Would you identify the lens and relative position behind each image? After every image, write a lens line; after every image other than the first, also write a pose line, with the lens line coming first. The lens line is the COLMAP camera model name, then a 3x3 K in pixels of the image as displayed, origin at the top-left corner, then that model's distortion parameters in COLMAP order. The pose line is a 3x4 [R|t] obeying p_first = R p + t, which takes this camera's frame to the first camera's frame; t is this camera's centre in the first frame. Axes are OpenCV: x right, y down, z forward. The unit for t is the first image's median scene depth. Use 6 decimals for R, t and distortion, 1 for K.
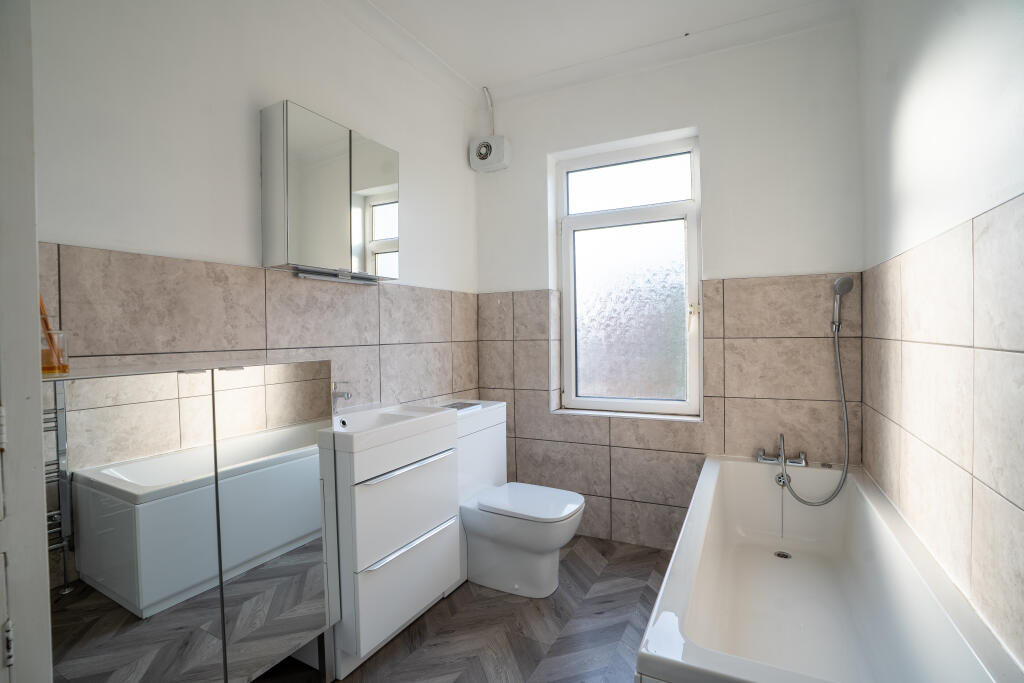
lens RADIAL K [[475.3, 0, 512.0], [0, 475.3, 341.5], [0, 0, 1]] dist [-0.062125, 0.026351]
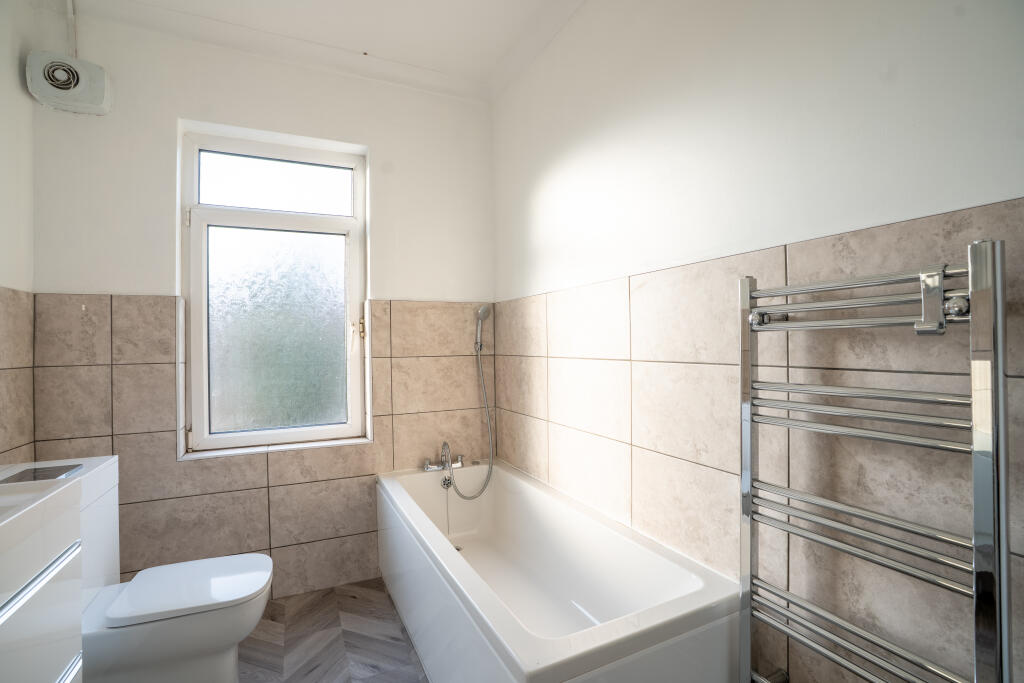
lens RADIAL K [[475.3, 0, 512.0], [0, 475.3, 341.5], [0, 0, 1]] dist [-0.062125, 0.026351]
pose [[0.611024, 0.012473, 0.791513, -0.200711], [0.020745, 0.999280, -0.031762, -0.003339], [-0.791340, 0.035827, 0.610326, 0.147118]]
